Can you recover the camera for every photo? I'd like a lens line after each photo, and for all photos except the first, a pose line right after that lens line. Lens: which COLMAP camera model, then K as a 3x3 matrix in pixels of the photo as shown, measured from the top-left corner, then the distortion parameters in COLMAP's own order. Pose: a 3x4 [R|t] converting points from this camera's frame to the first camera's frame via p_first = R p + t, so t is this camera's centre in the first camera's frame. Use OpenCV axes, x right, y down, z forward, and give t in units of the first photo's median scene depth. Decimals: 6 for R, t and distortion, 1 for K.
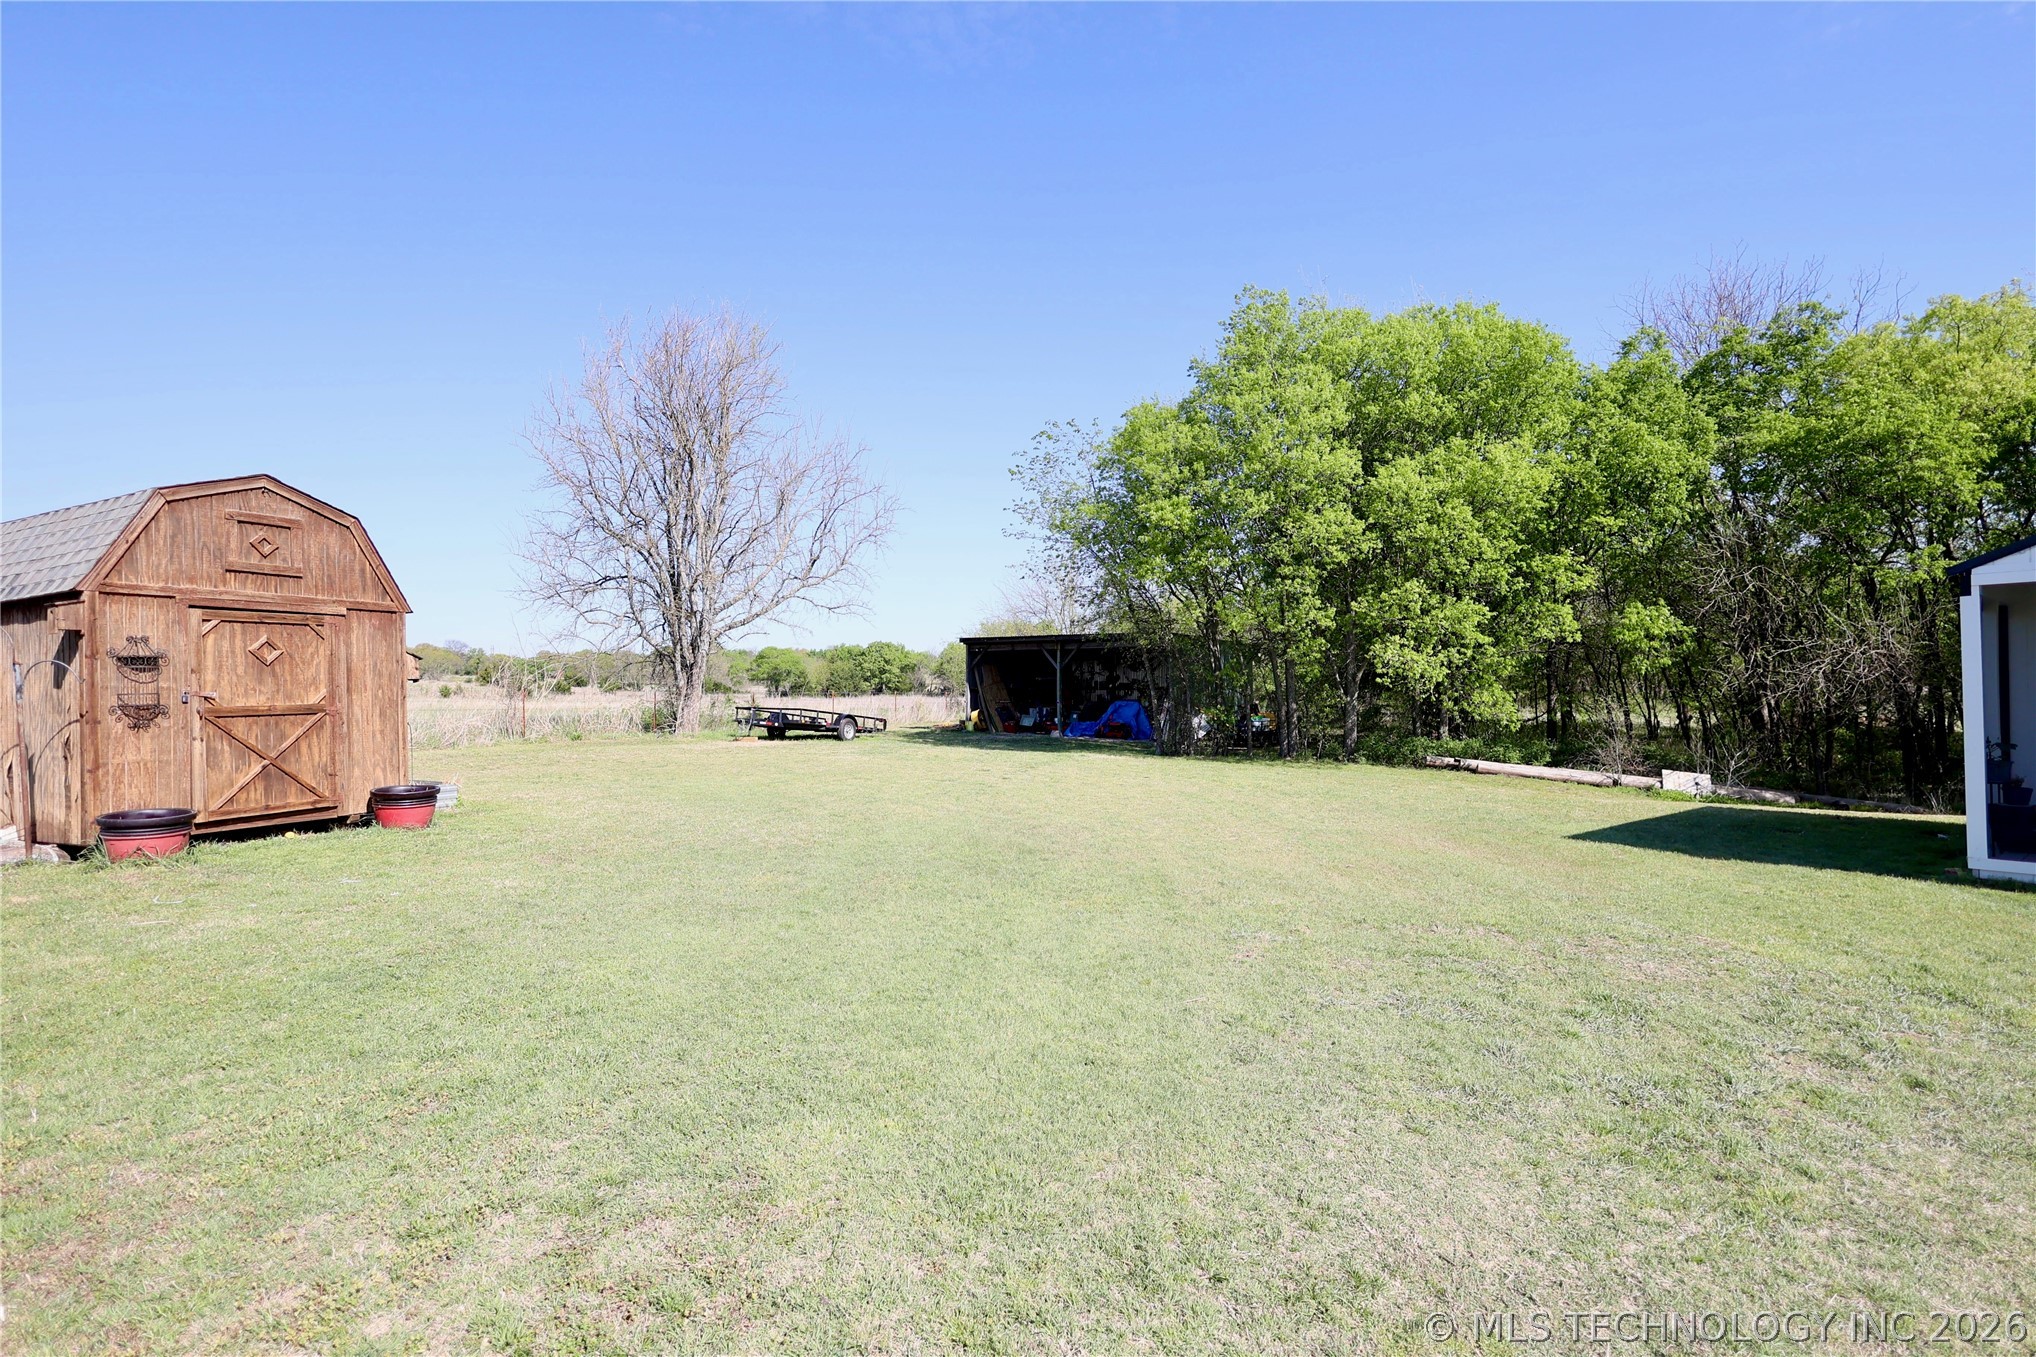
lens RADIAL K [[946.7, 0, 1012.1], [0, 946.7, 683.5], [0, 0, 1]] dist [0.000668, -0.000129]
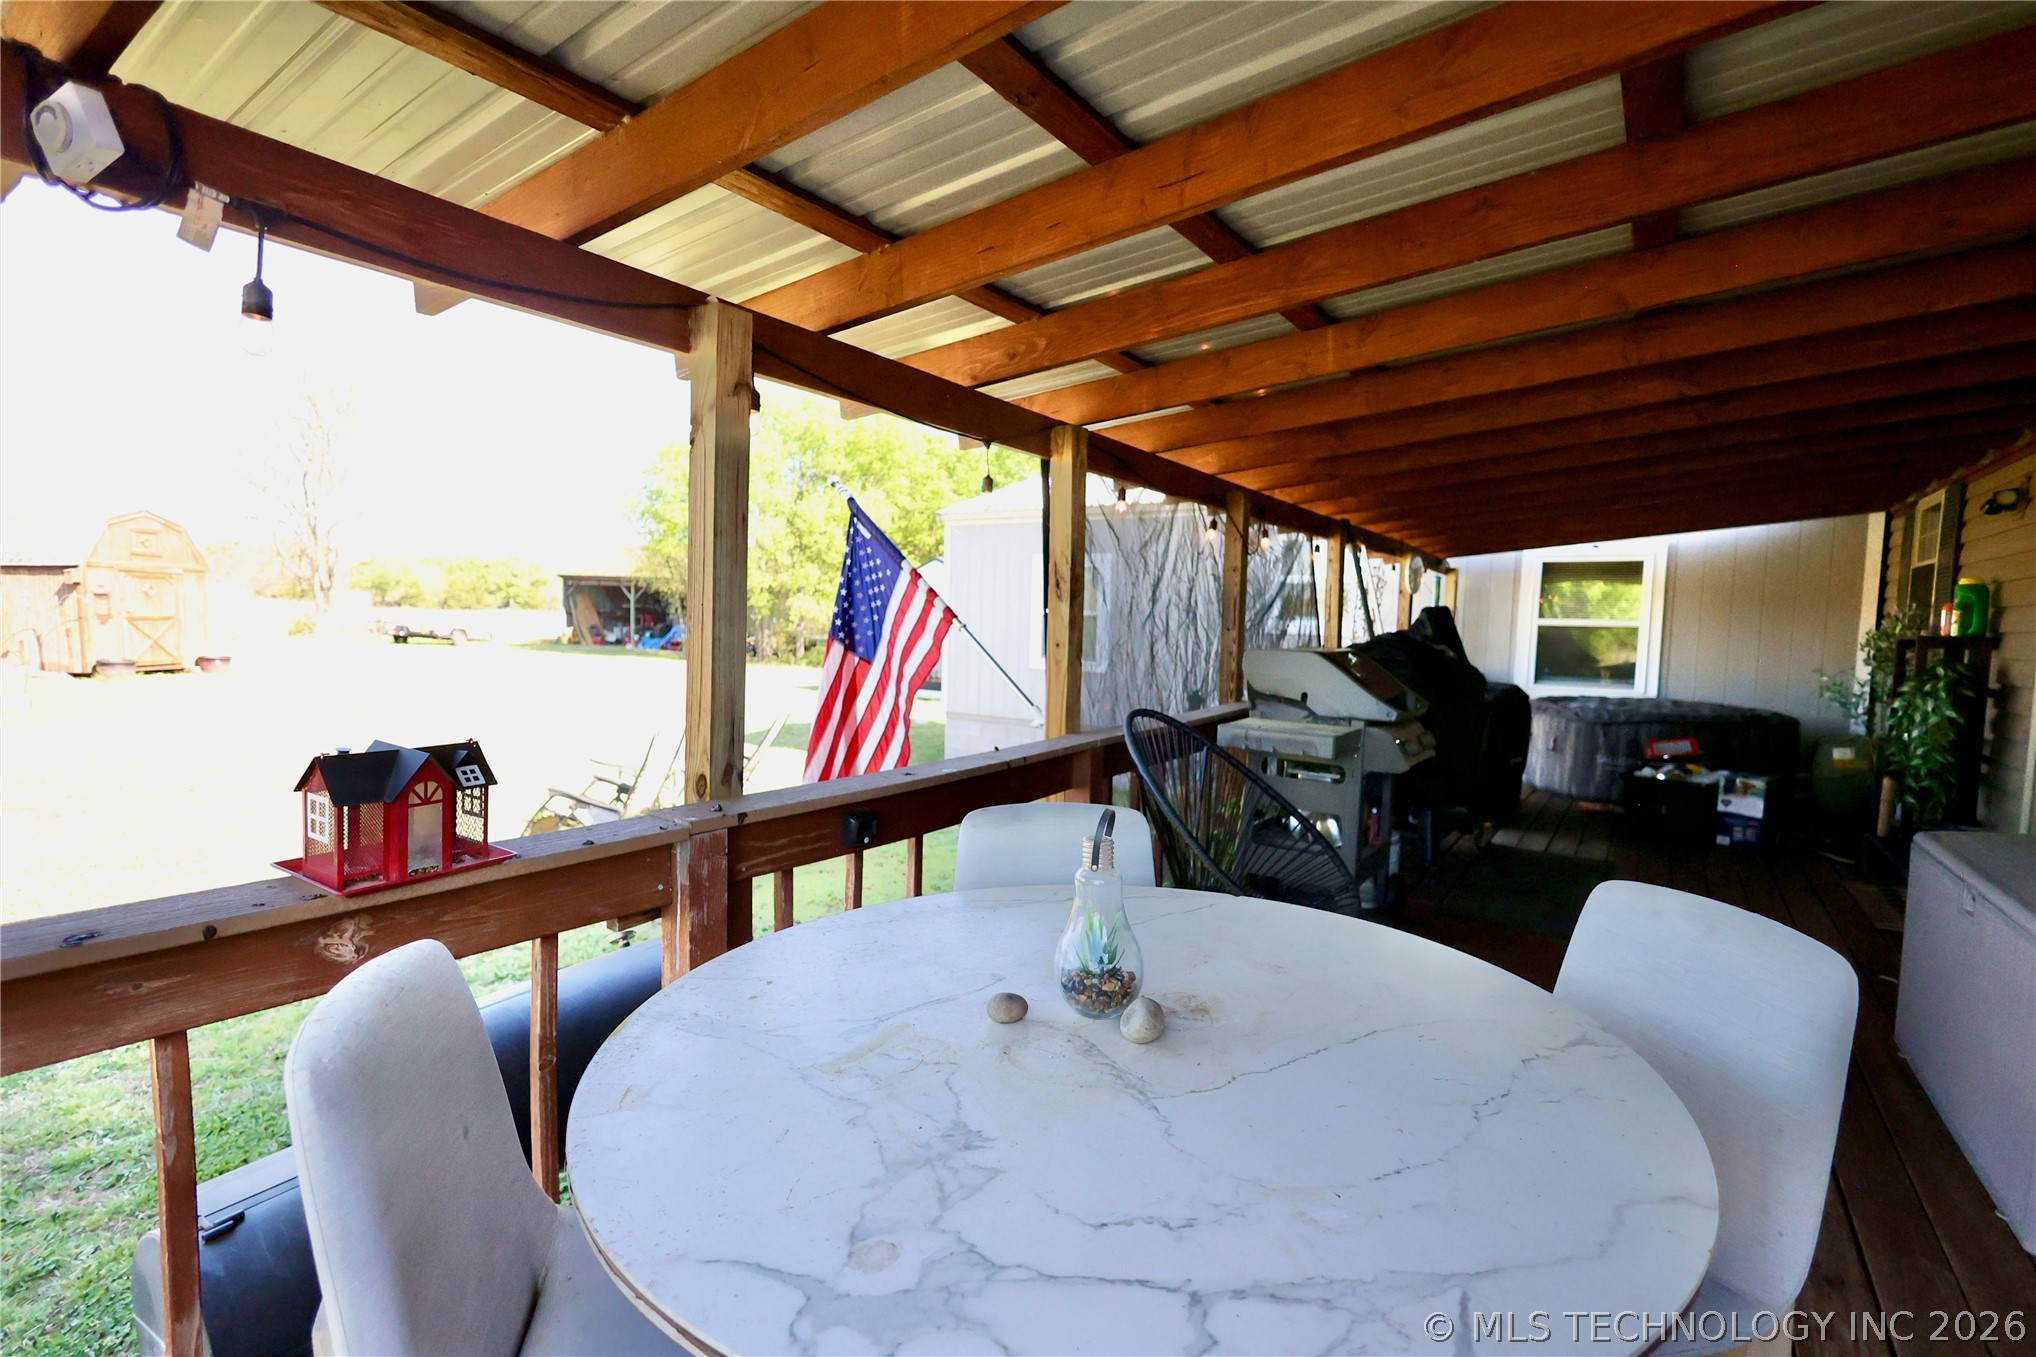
lens RADIAL K [[946.7, 0, 1031.5], [0, 946.7, 675.2], [0, 0, 1]] dist [0.000668, -0.000129]
pose [[0.934967, 0.014998, 0.354416, 0.164102], [-0.040015, 0.997188, 0.063363, -0.027143], [-0.352469, -0.073425, 0.932938, -0.823271]]
